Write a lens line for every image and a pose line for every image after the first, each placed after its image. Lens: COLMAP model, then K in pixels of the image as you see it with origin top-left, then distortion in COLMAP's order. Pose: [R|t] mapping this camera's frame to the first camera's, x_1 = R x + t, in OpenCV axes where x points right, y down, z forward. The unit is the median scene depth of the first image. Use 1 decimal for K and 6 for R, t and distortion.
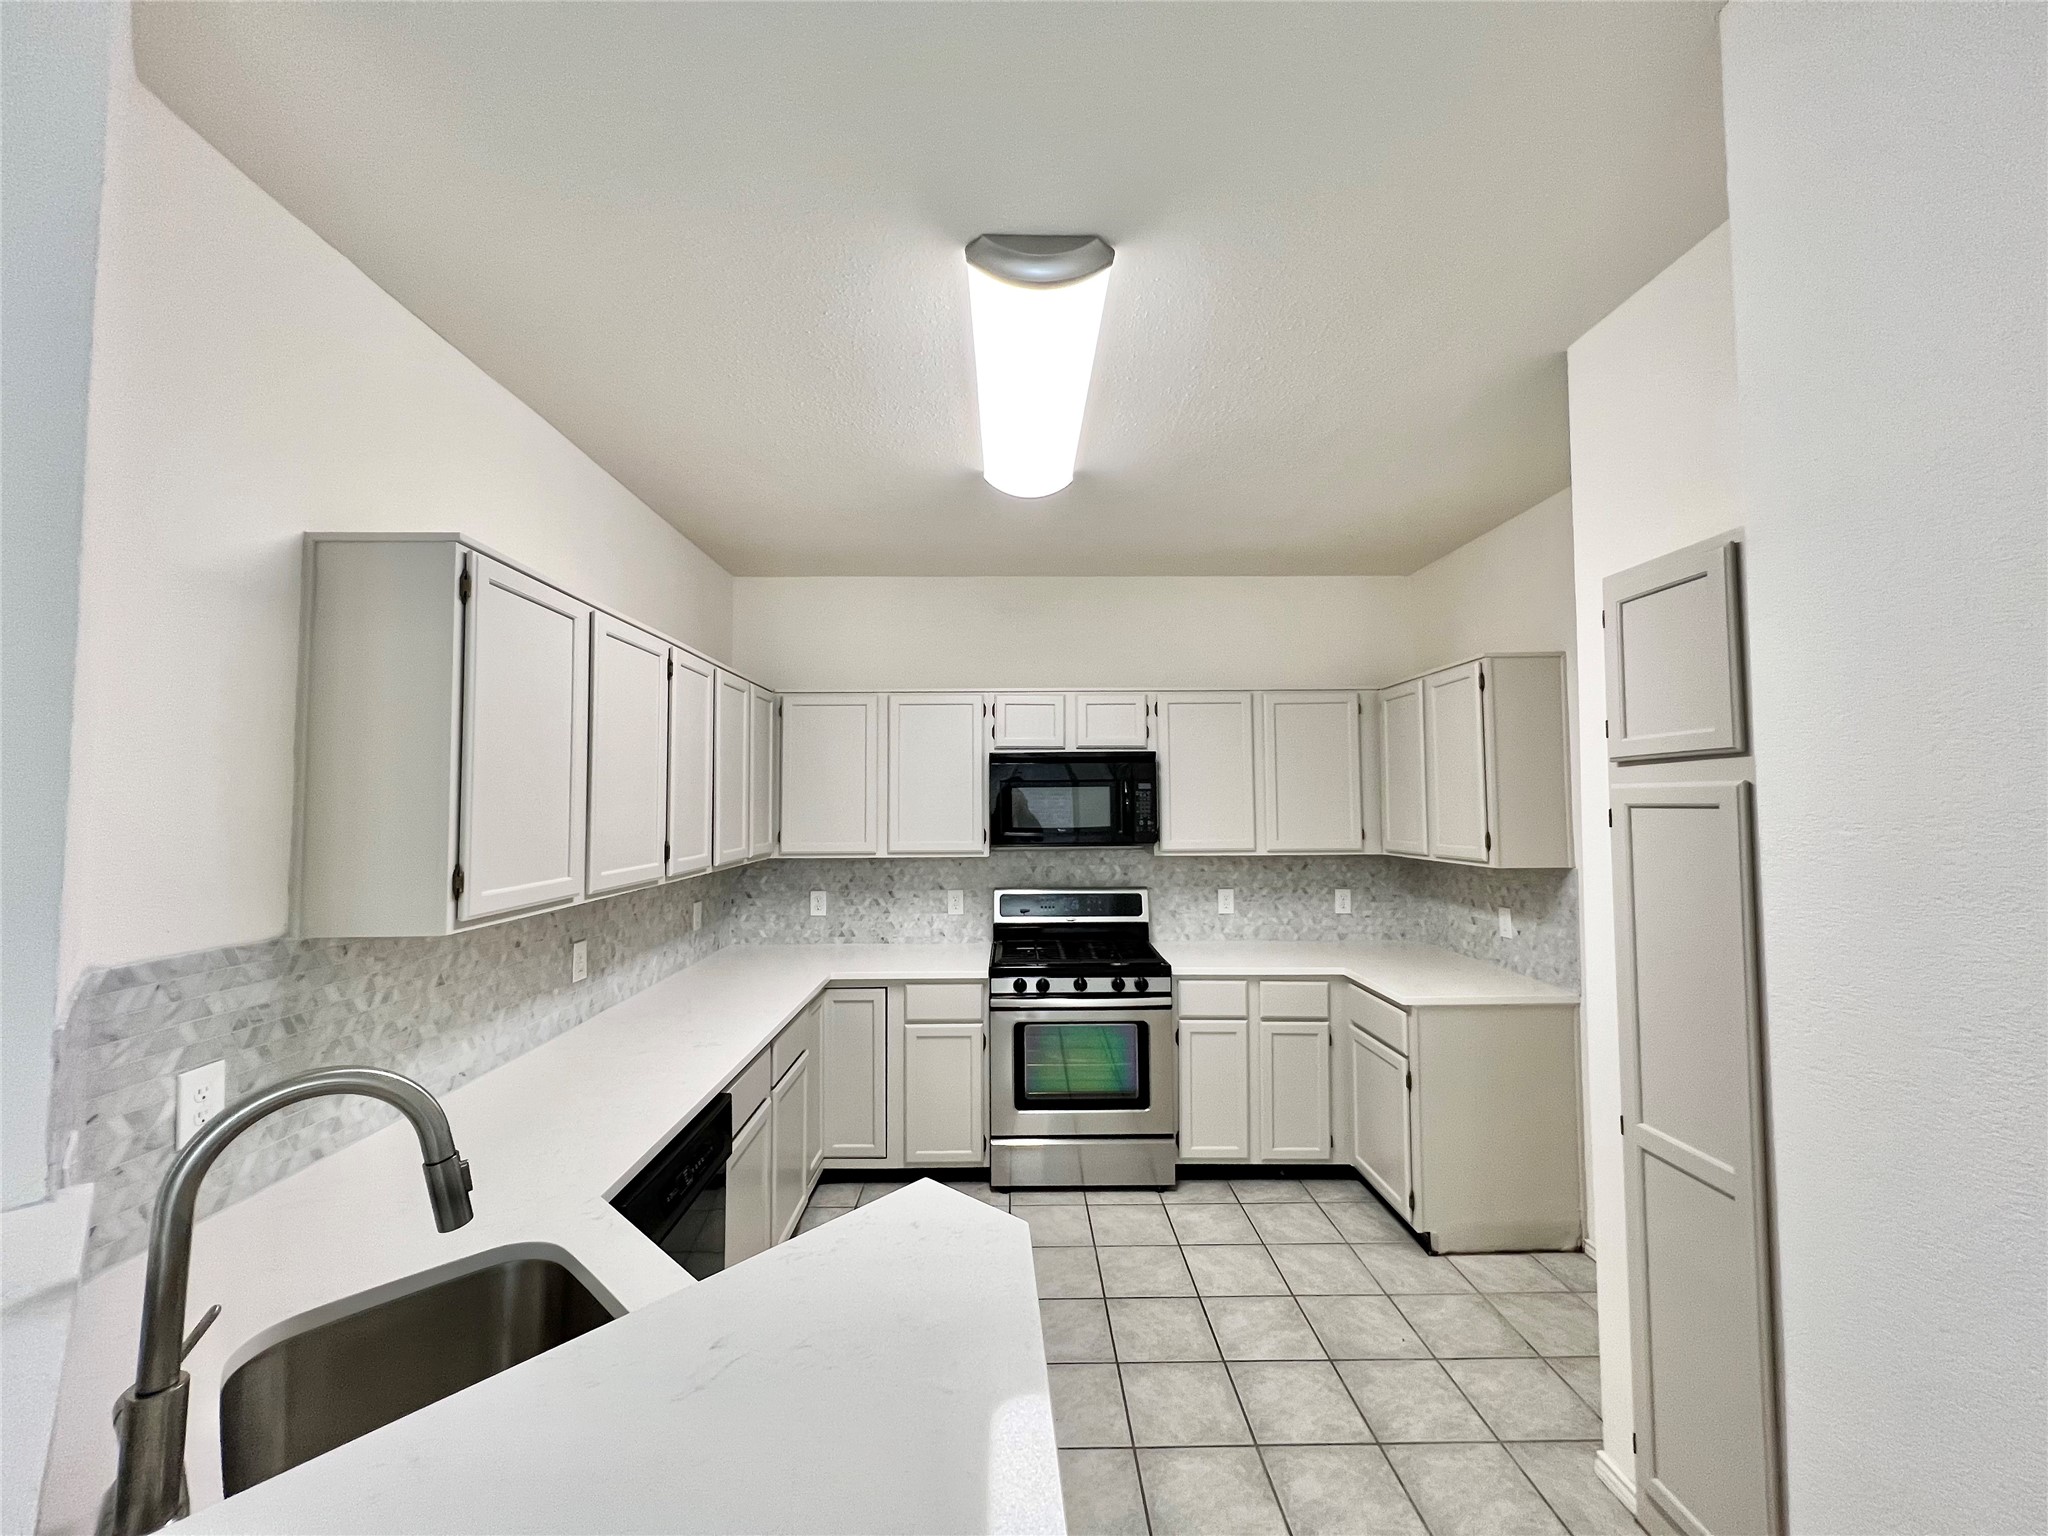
lens RADIAL K [[817.1, 0, 1018.2], [0, 817.1, 765.3], [0, 0, 1]] dist [-0.001041, -0.000066]
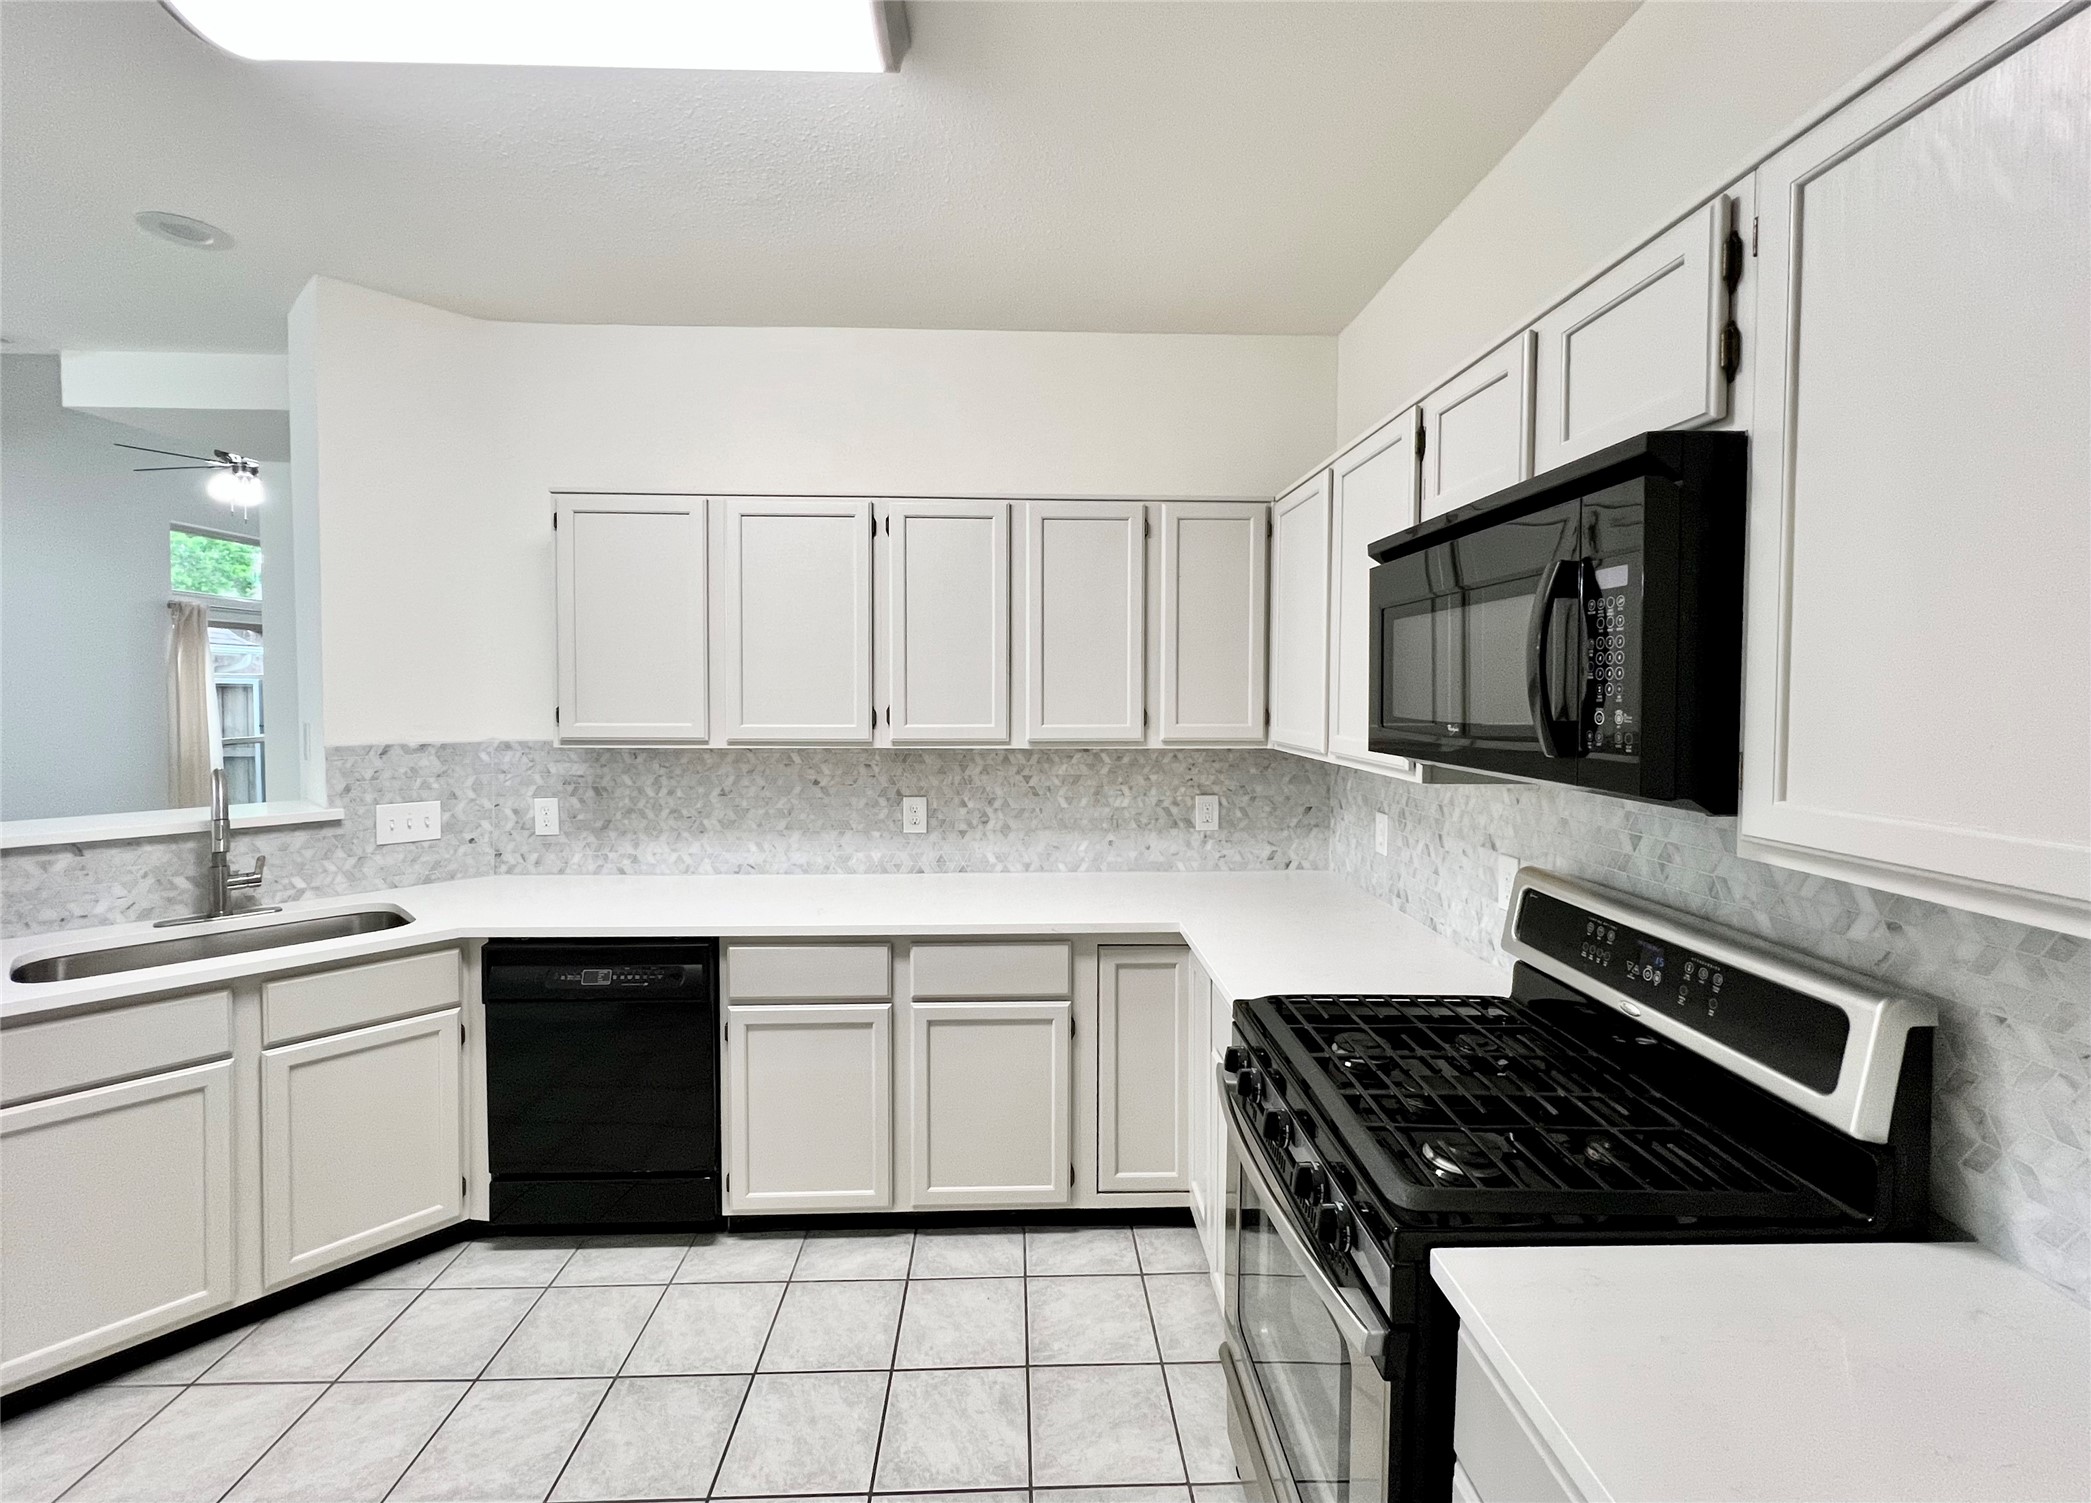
lens RADIAL K [[872.2, 0, 1039.4], [0, 872.2, 713.3], [0, 0, 1]] dist [0.000229, 0.000125]
pose [[0.020195, 0.034072, -0.999215, 0.463044], [0.042329, 0.998494, 0.034903, 0.056853], [0.998900, -0.043000, 0.018722, 0.882049]]
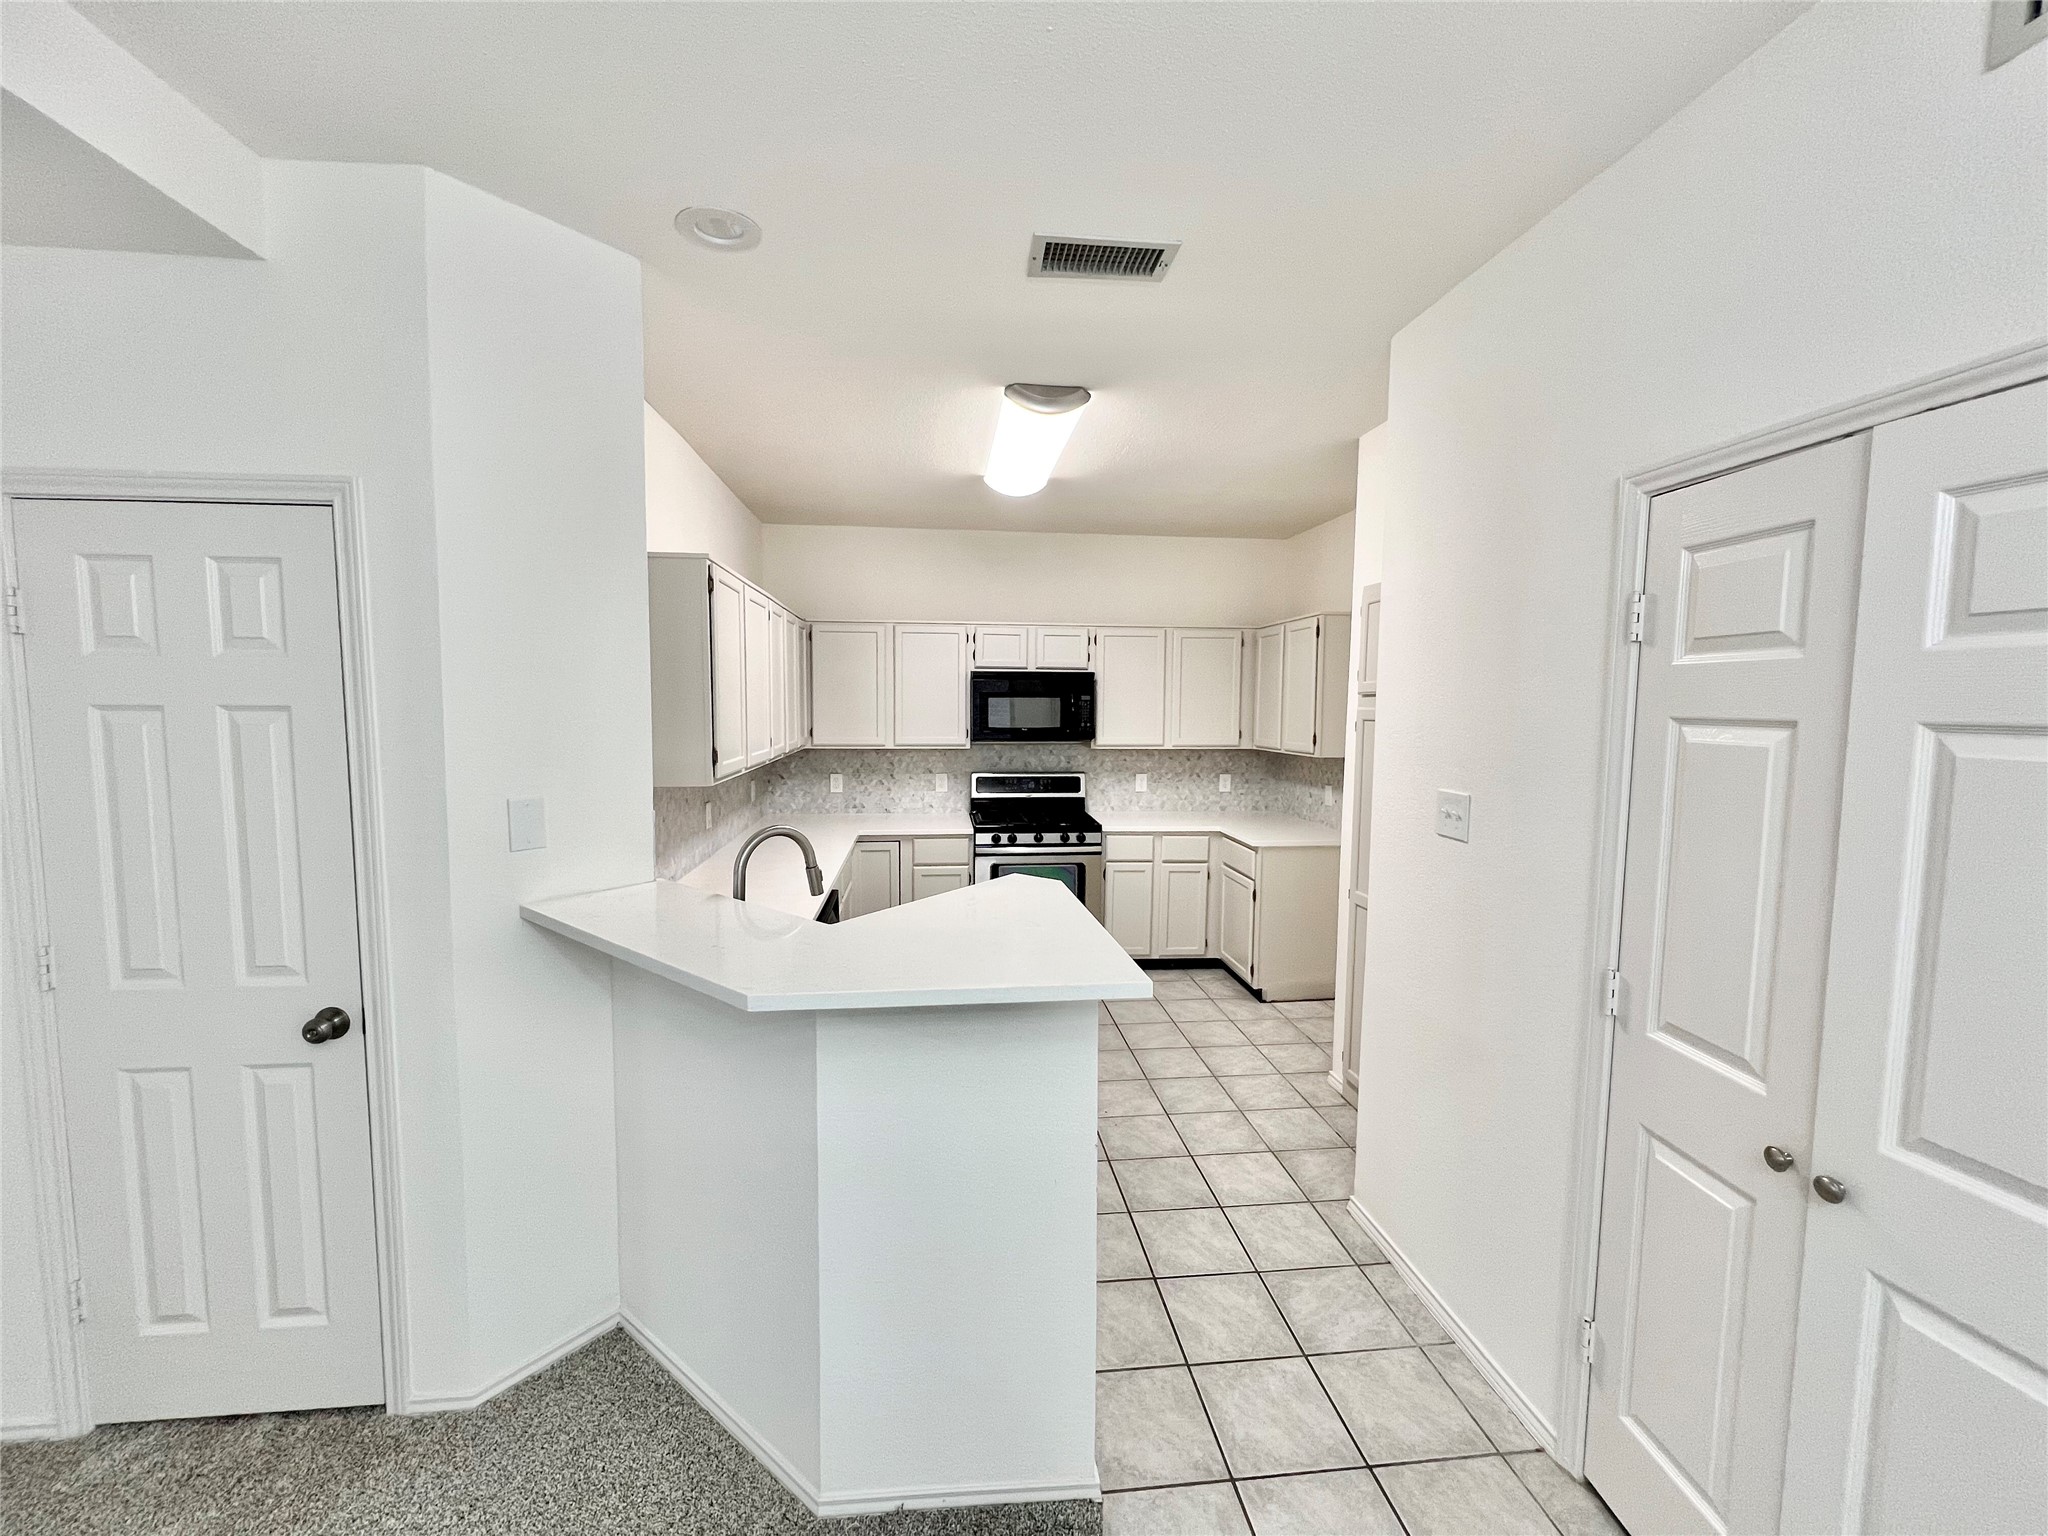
lens RADIAL K [[817.1, 0, 1018.2], [0, 817.1, 765.3], [0, 0, 1]] dist [-0.001041, -0.000066]
pose [[0.995416, 0.005201, 0.095499, -0.094294], [-0.017084, 0.992129, 0.124045, -0.032064], [-0.094102, -0.125108, 0.987670, -0.379443]]
